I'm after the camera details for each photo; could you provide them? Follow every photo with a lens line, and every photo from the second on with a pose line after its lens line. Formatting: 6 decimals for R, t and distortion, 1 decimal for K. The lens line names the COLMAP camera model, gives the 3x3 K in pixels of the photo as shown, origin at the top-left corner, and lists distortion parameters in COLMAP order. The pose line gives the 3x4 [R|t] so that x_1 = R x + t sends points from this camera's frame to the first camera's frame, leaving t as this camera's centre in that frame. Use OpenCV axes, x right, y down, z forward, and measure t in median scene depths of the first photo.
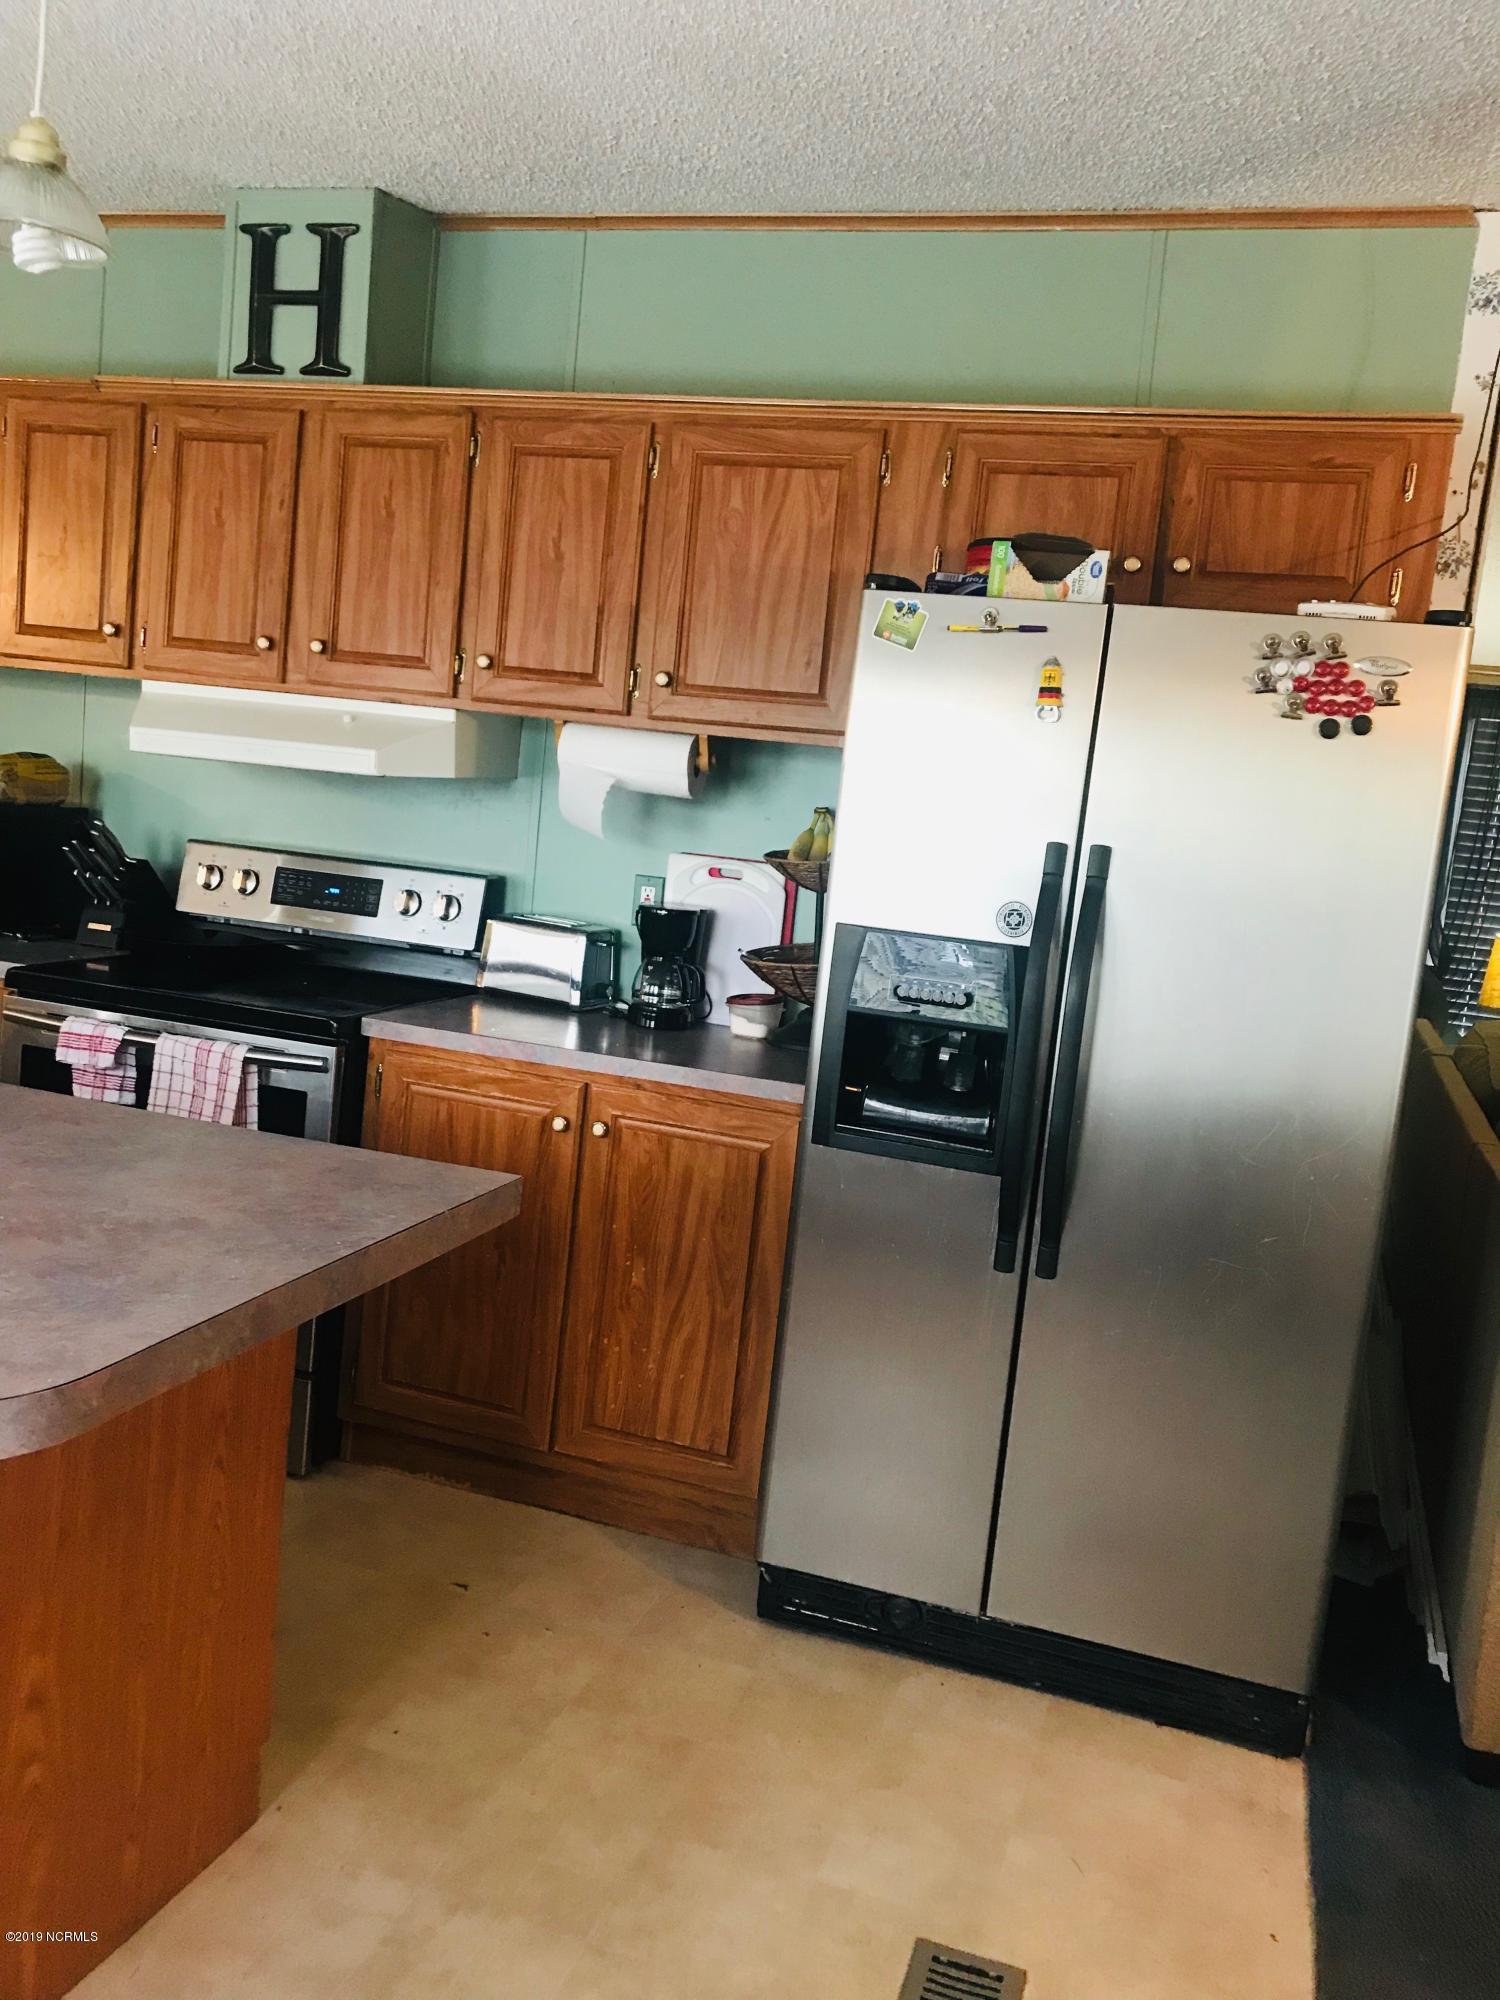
lens RADIAL K [[1599.5, 0, 762.7], [0, 1599.5, 979.6], [0, 0, 1]] dist [0.043743, -0.076636]
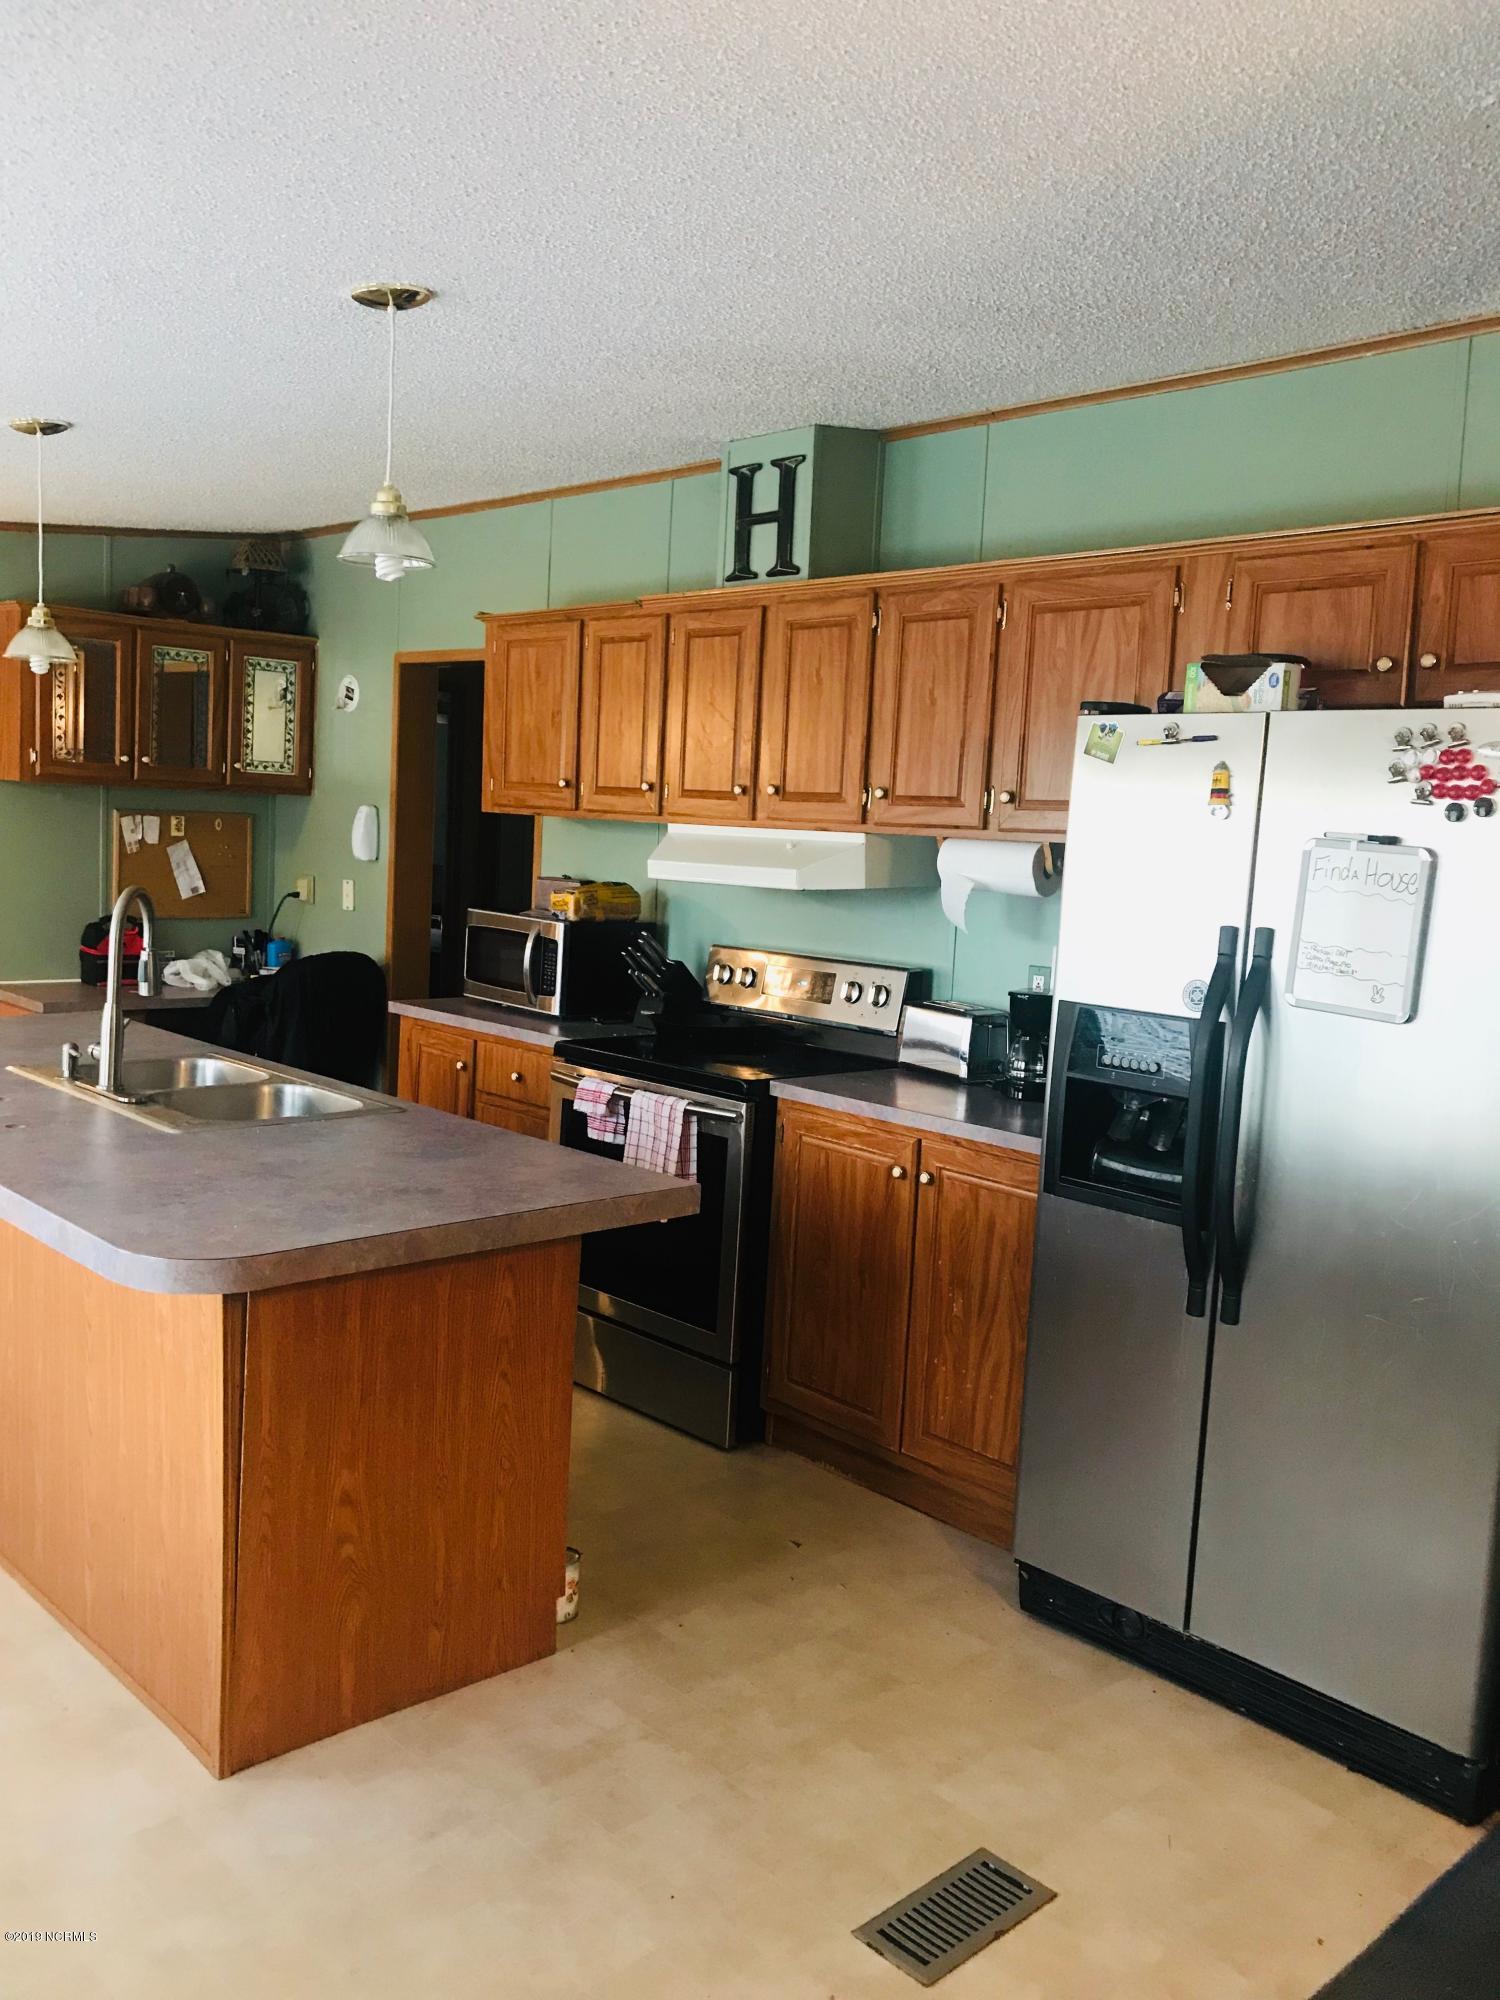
lens RADIAL K [[1587.8, 0, 784.9], [0, 1587.8, 993.5], [0, 0, 1]] dist [0.129814, -0.409905]
pose [[0.881562, -0.006719, -0.472021, 0.344485], [-0.020901, 0.998363, -0.053245, 0.020758], [0.471606, 0.056805, 0.879978, -0.093895]]
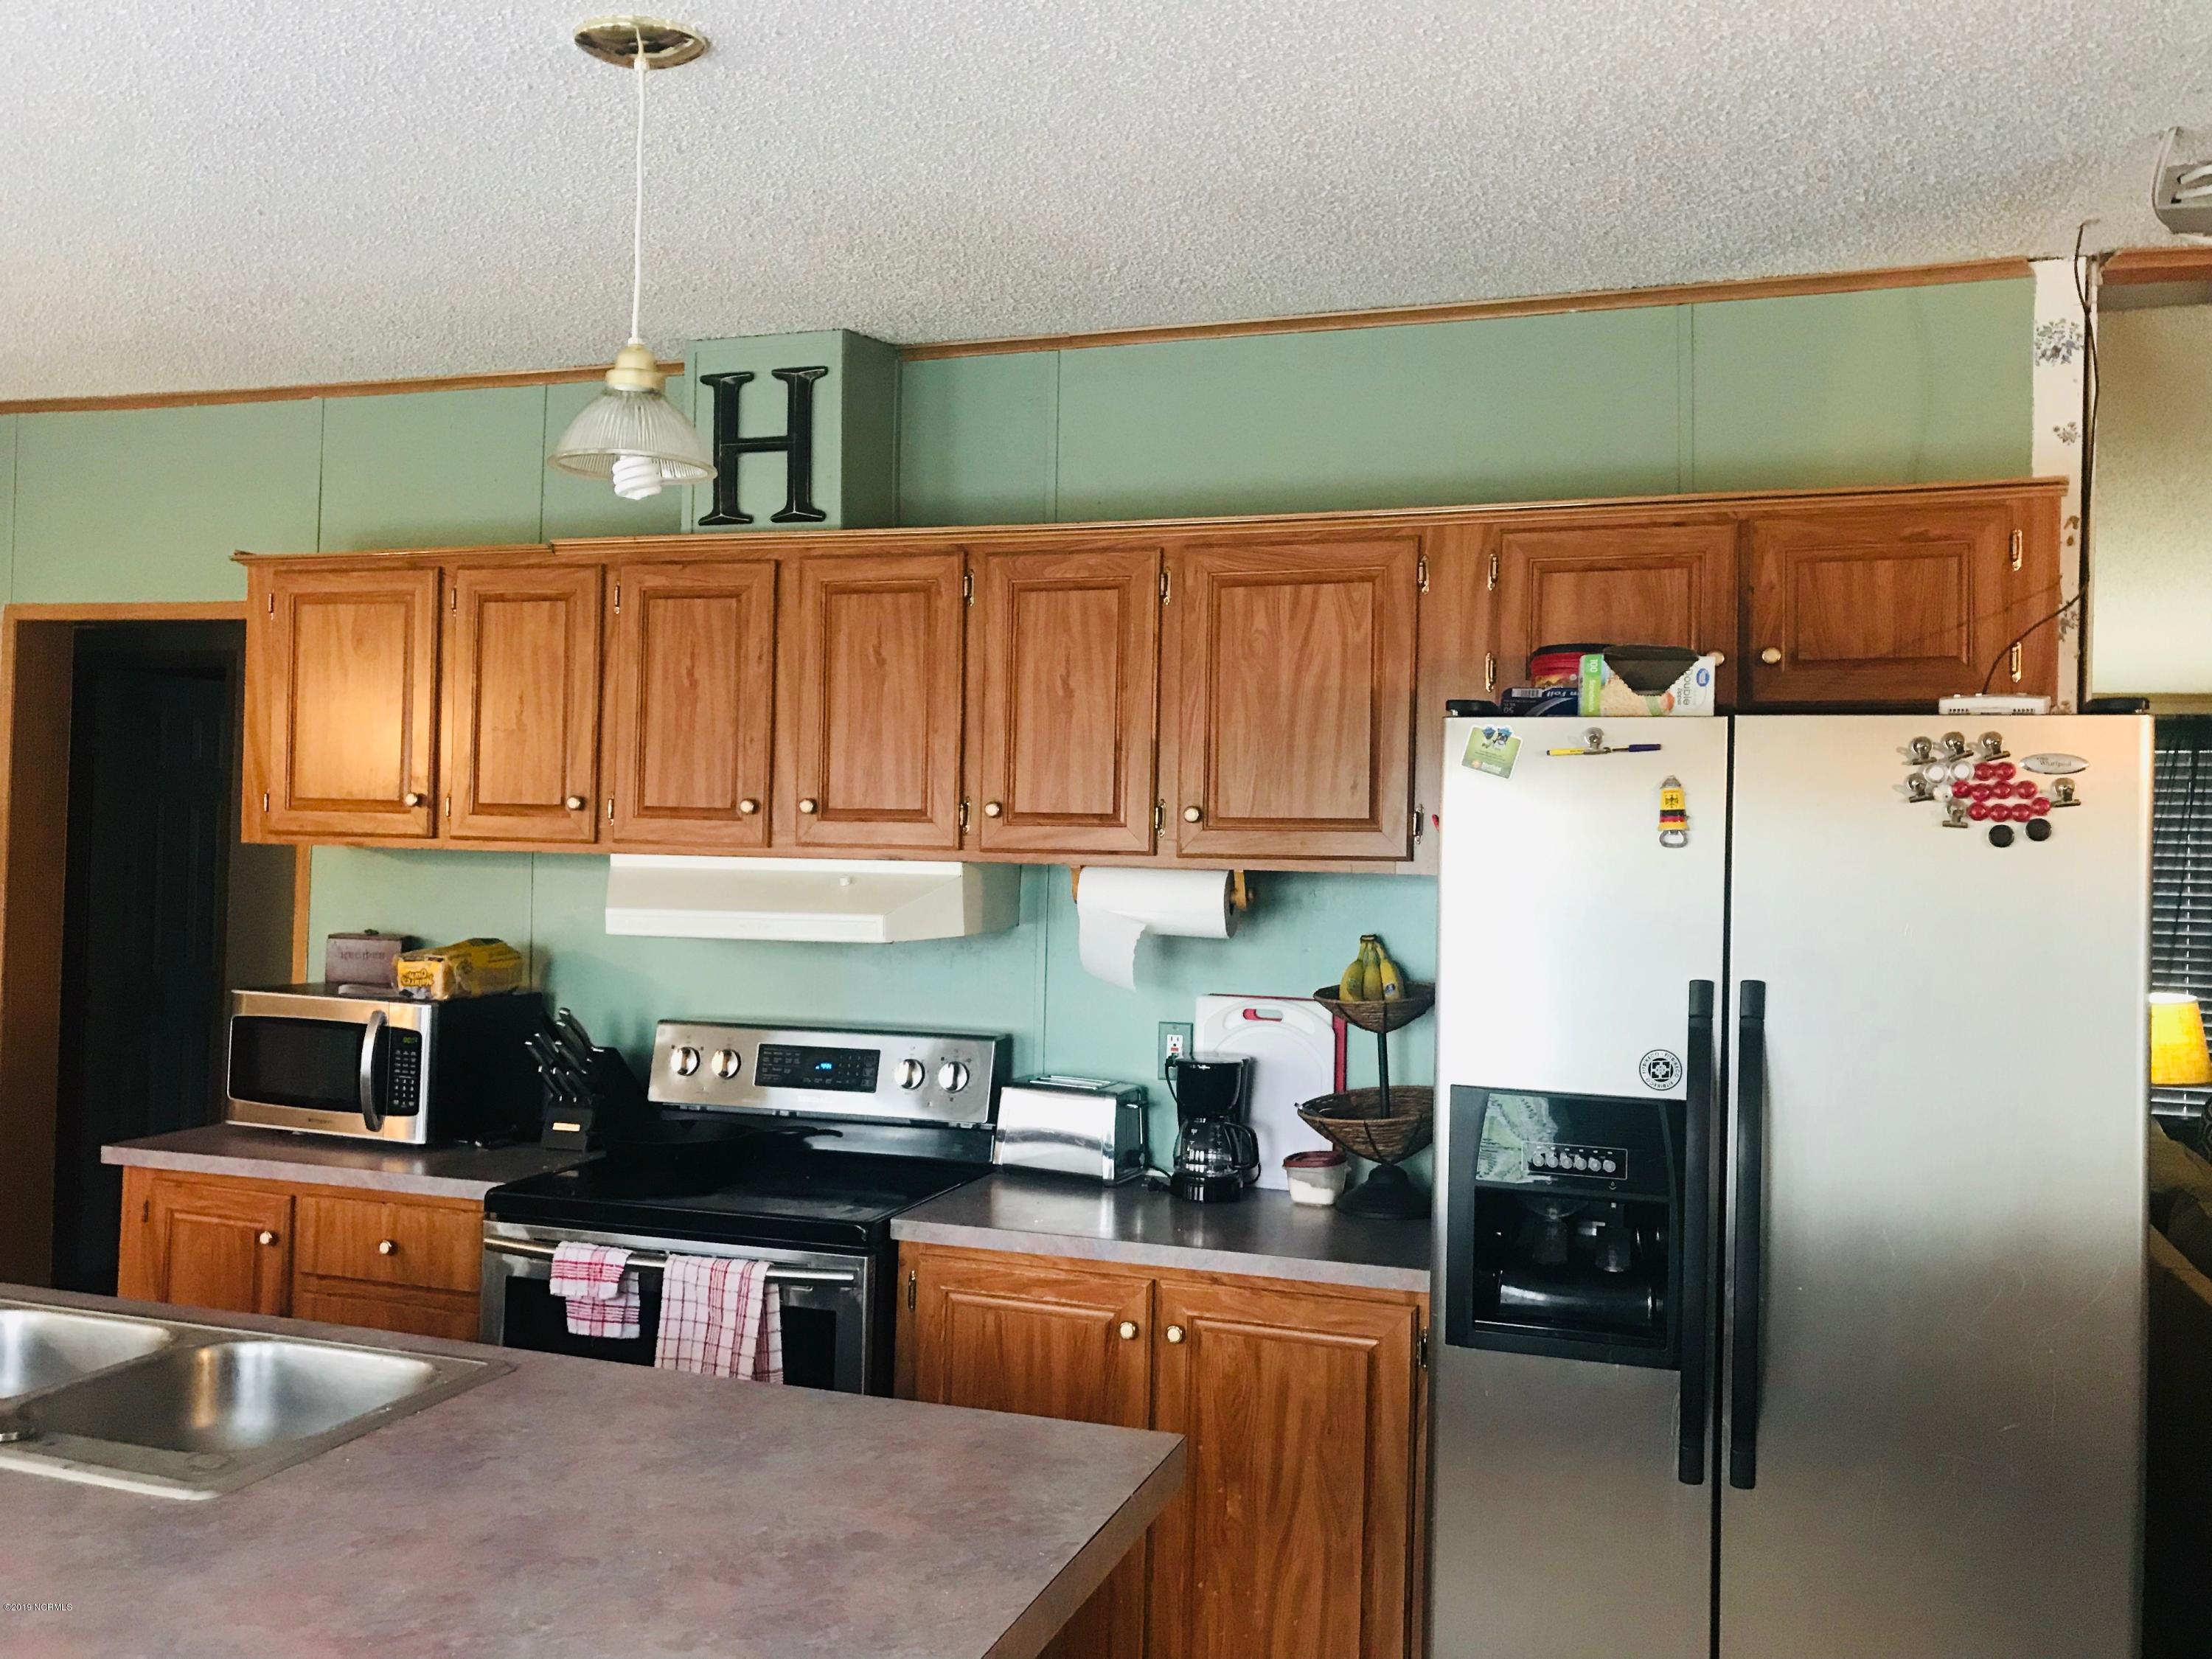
lens RADIAL K [[1765.1, 0, 1106.0], [0, 1765.1, 829.5], [0, 0, 1]] dist [0.061020, -0.136794]
pose [[0.996686, -0.079127, -0.018890, -0.094233], [0.075902, 0.988066, -0.134028, -0.048481], [0.029270, 0.132150, 0.990797, 0.002439]]
